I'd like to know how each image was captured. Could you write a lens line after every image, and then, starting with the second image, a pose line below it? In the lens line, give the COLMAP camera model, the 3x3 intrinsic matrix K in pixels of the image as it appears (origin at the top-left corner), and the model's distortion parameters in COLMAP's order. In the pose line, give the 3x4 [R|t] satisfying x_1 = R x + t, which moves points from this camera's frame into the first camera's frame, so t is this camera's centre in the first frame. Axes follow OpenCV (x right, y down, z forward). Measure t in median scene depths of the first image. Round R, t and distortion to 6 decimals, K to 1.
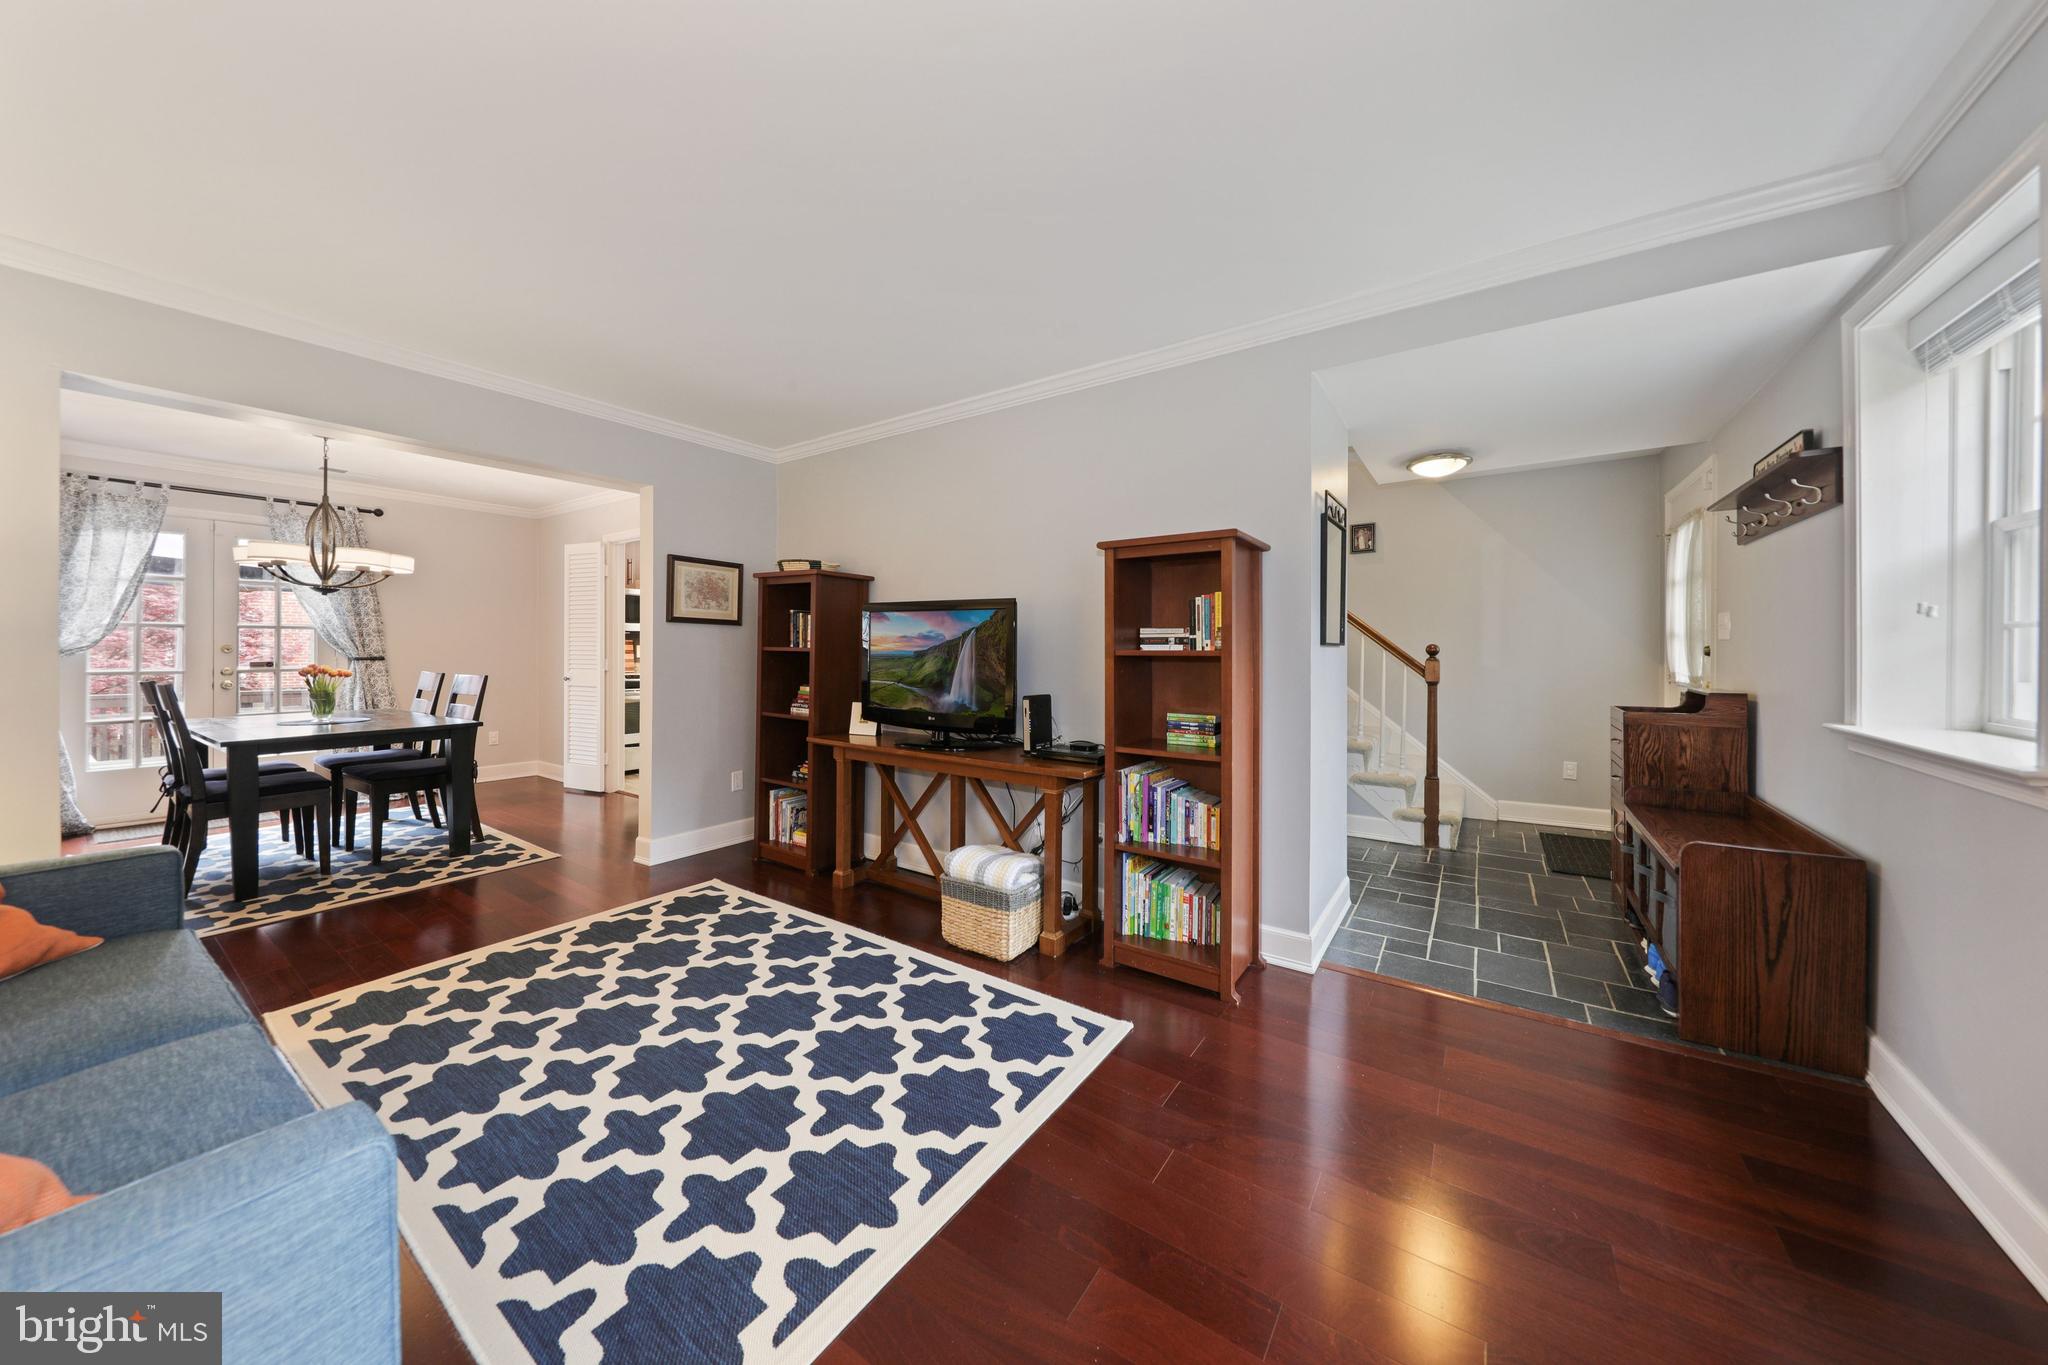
lens RADIAL K [[682.5, 0, 1017.3], [0, 682.5, 652.6], [0, 0, 1]] dist [-0.001523, -0.000362]
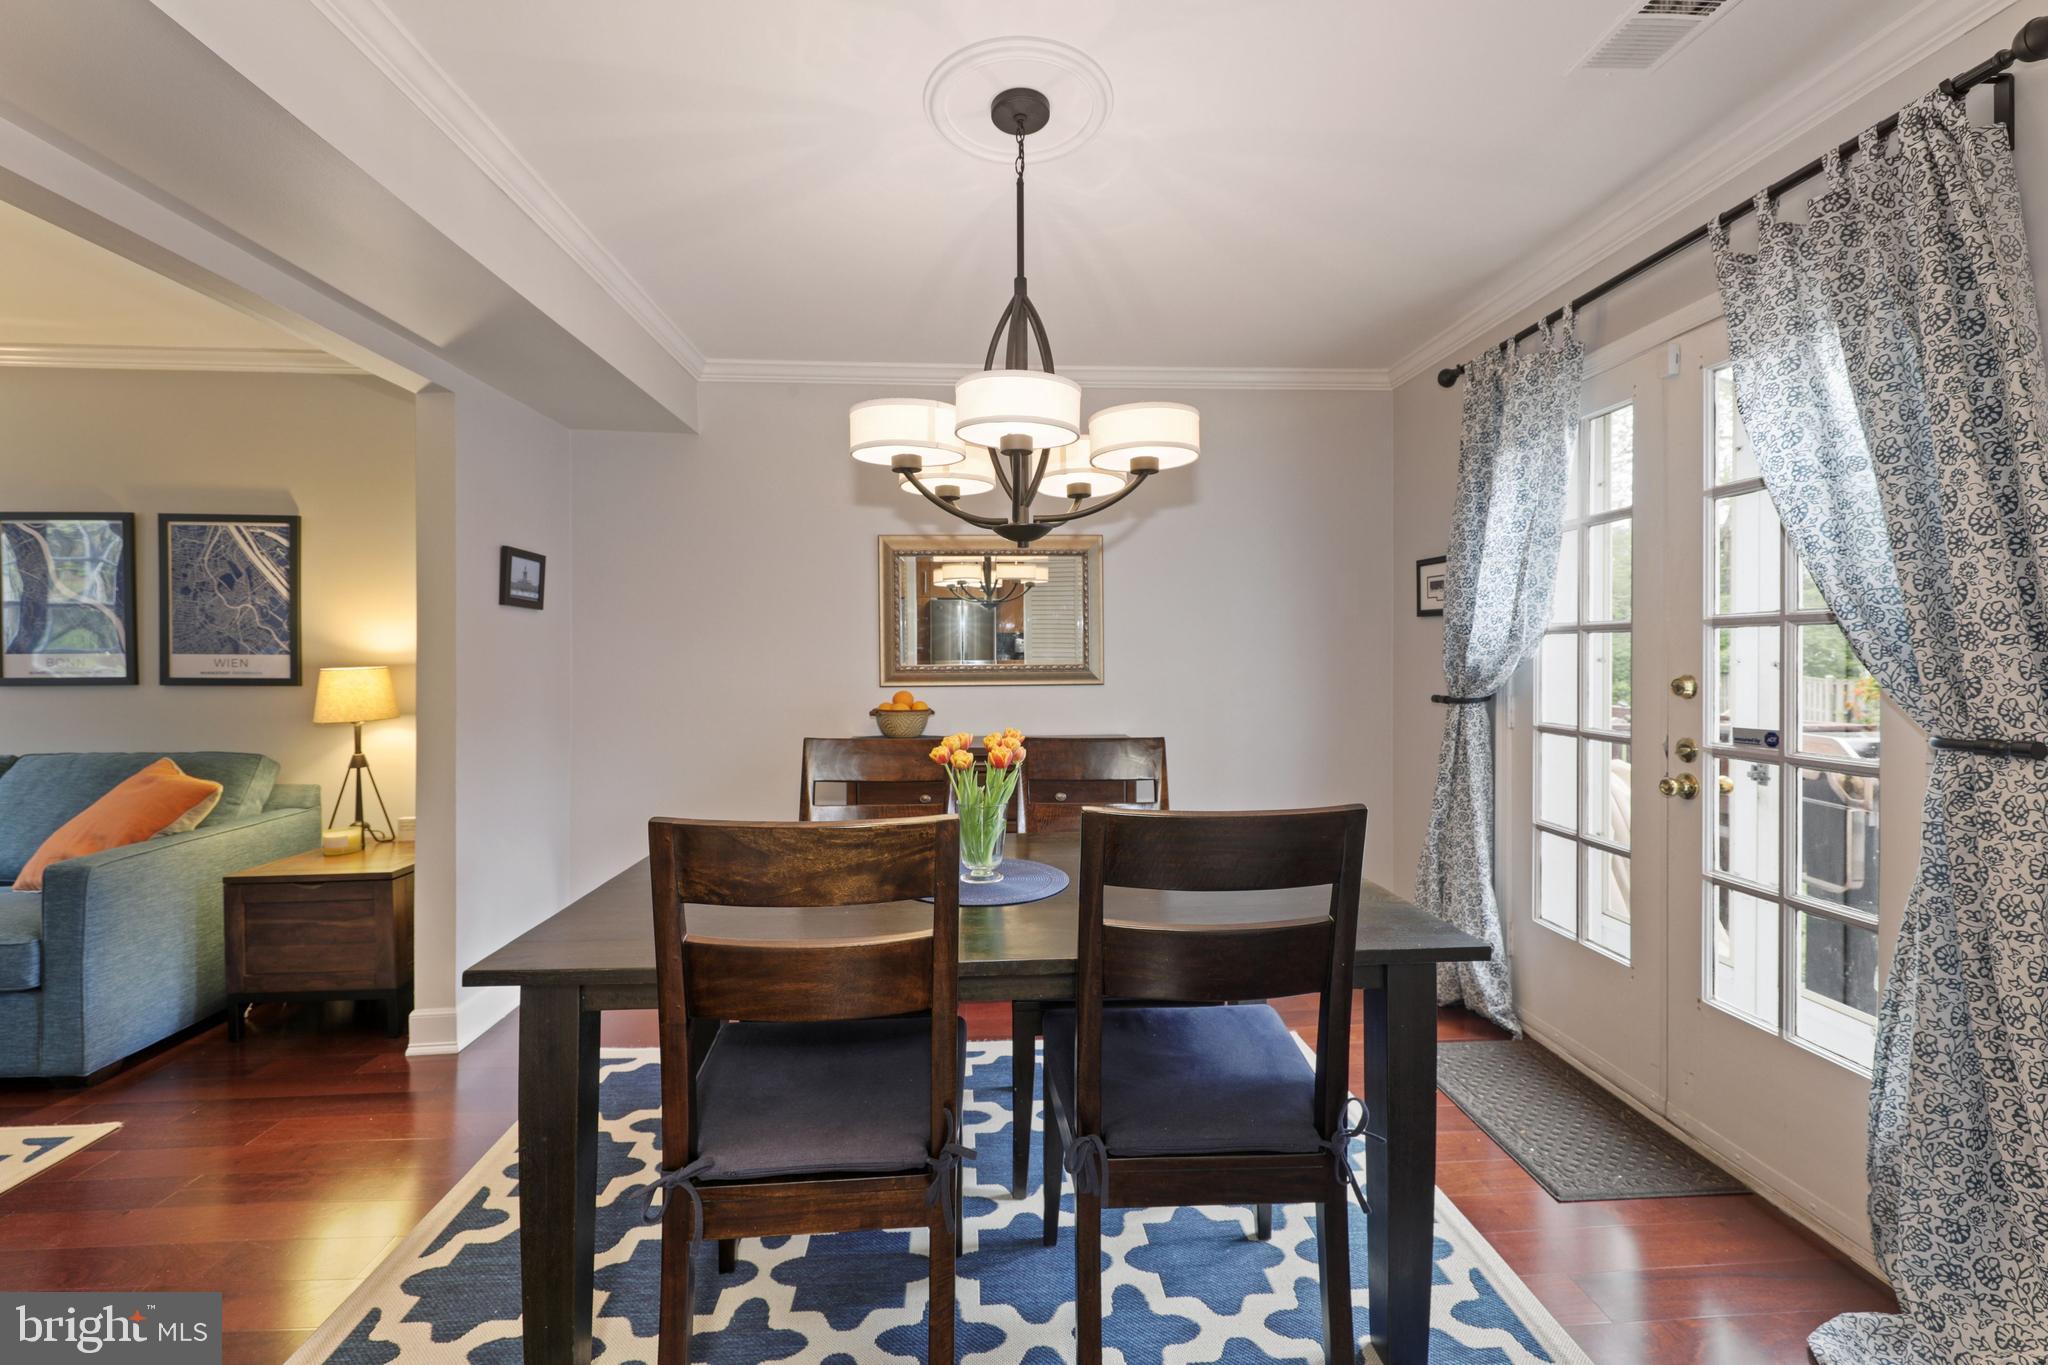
lens RADIAL K [[842.7, 0, 1024.6], [0, 842.7, 655.4], [0, 0, 1]] dist [0.012580, -0.006243]
pose [[-0.780254, -0.002231, -0.625459, -0.692068], [-0.006307, 0.999971, 0.004300, -0.024708], [0.625431, 0.007300, -0.780245, 1.299740]]
